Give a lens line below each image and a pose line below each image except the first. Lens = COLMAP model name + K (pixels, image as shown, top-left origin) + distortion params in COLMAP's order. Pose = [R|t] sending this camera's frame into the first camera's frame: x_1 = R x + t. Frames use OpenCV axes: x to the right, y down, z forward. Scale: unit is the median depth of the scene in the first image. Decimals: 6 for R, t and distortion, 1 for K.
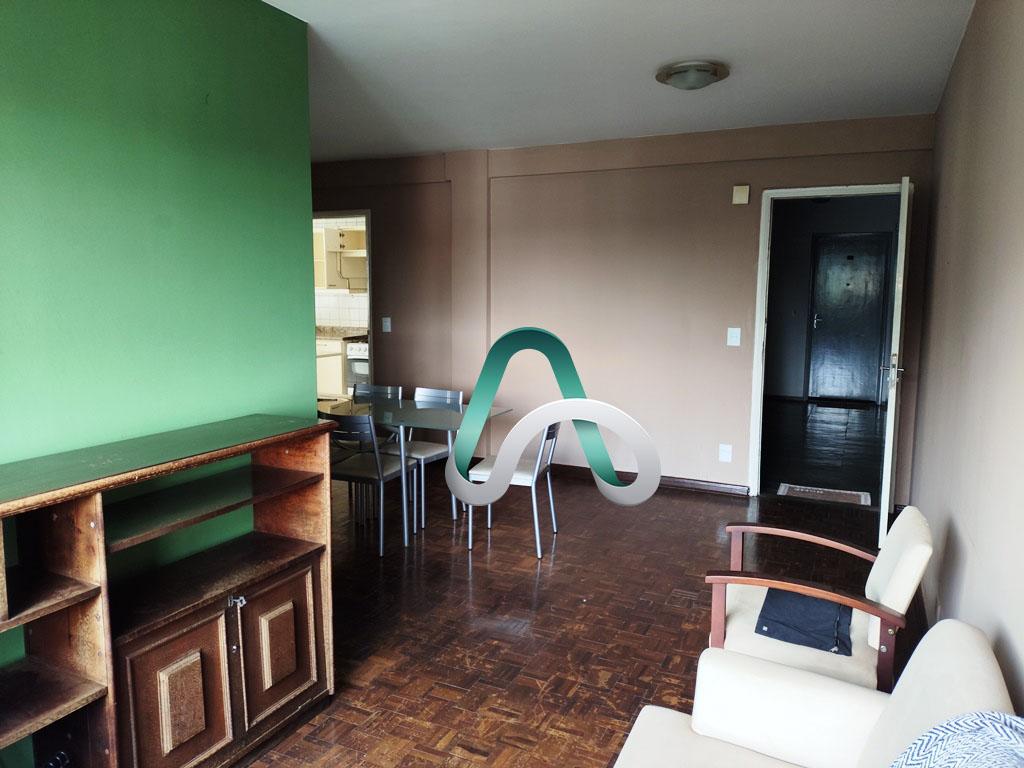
lens RADIAL K [[758.4, 0, 512.0], [0, 758.4, 384.0], [0, 0, 1]] dist [0.122611, -0.204767]
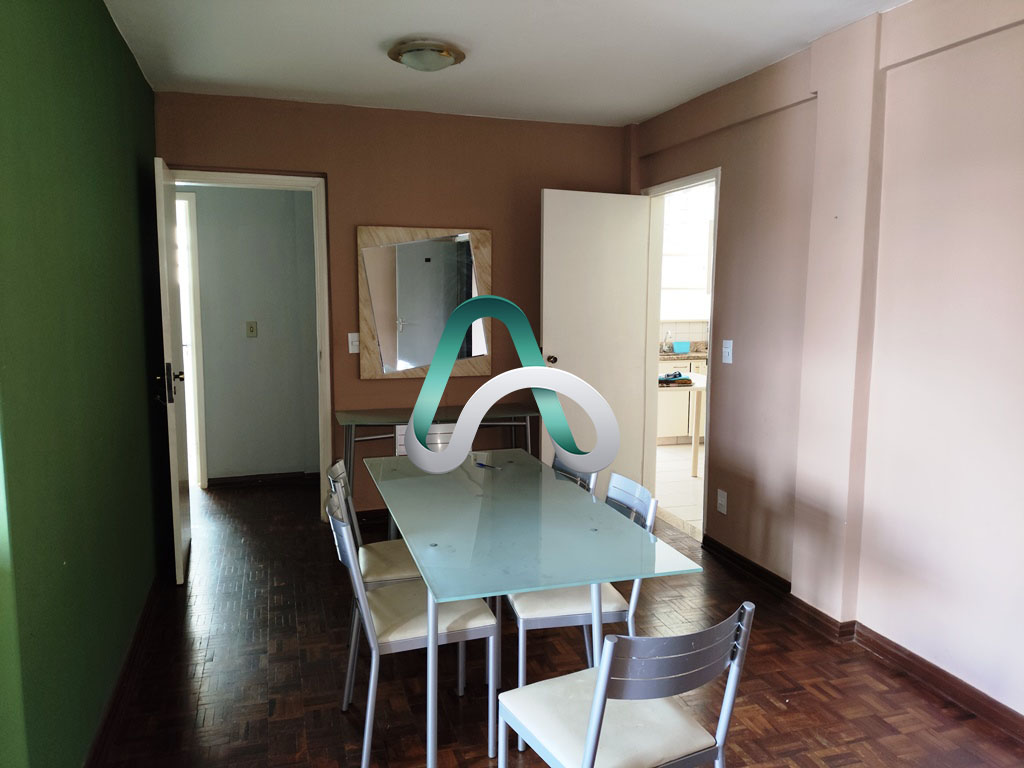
lens RADIAL K [[758.4, 0, 512.0], [0, 758.4, 384.0], [0, 0, 1]] dist [0.122611, -0.204767]
pose [[0.682454, 0.095162, -0.724707, 0.187919], [-0.103197, 0.994102, 0.033356, -0.060353], [0.723607, 0.052024, 0.688249, 0.494650]]
